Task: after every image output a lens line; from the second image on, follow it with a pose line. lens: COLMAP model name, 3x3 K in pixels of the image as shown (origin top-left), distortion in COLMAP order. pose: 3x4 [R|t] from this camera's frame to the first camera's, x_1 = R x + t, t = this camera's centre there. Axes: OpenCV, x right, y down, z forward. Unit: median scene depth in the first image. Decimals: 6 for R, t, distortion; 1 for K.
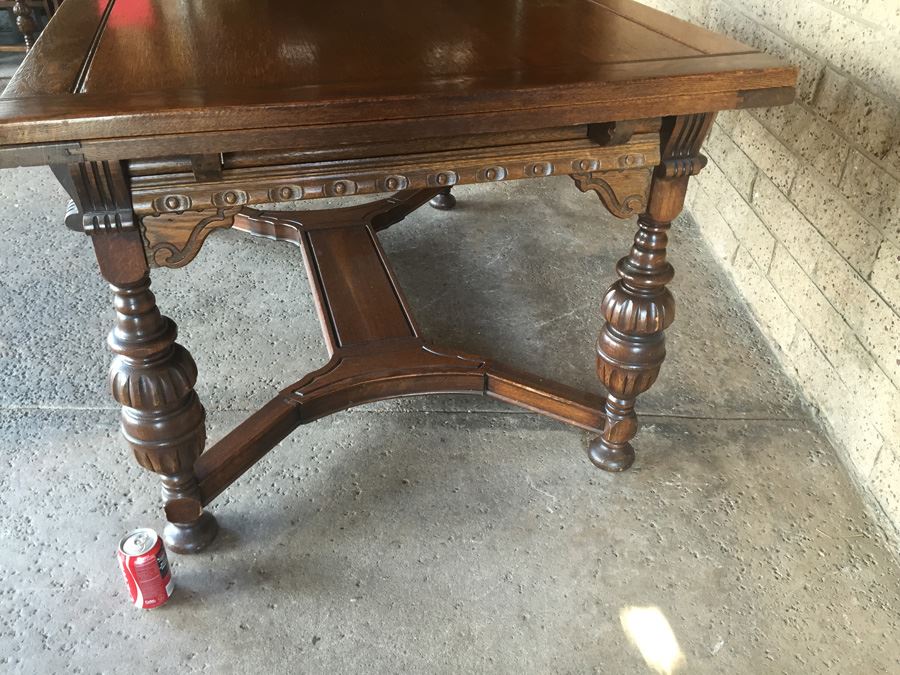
lens RADIAL K [[770.4, 0, 446.3], [0, 770.4, 338.0], [0, 0, 1]] dist [0.098017, -0.141074]
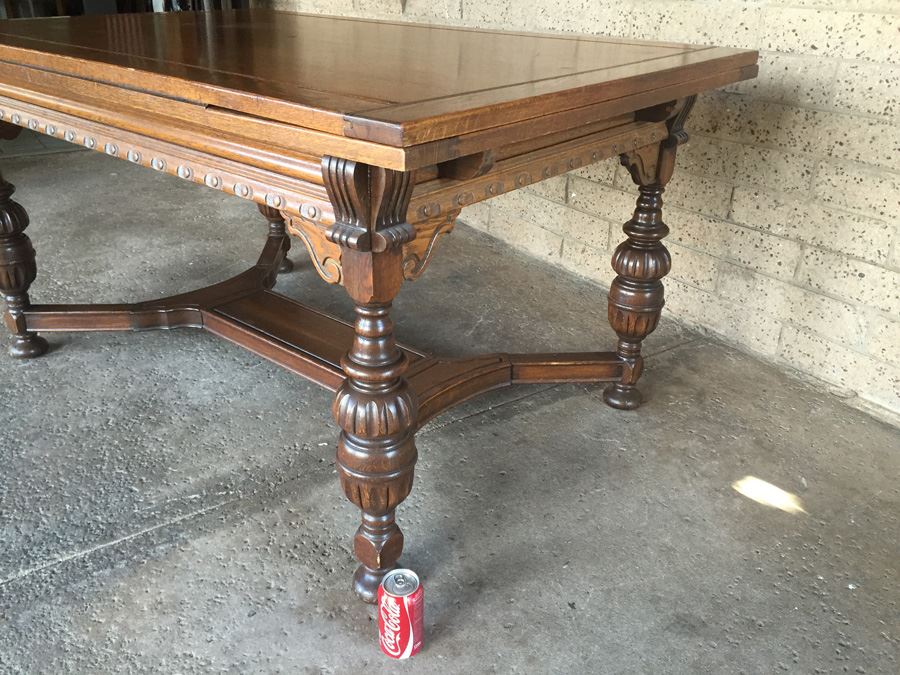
lens RADIAL K [[770.4, 0, 451.9], [0, 770.4, 334.8], [0, 0, 1]] dist [0.098017, -0.141074]
pose [[0.828081, -0.245383, 0.504053, -0.581333], [0.305250, 0.951503, -0.038269, 0.023714], [-0.470217, 0.185552, 0.862825, 0.079999]]
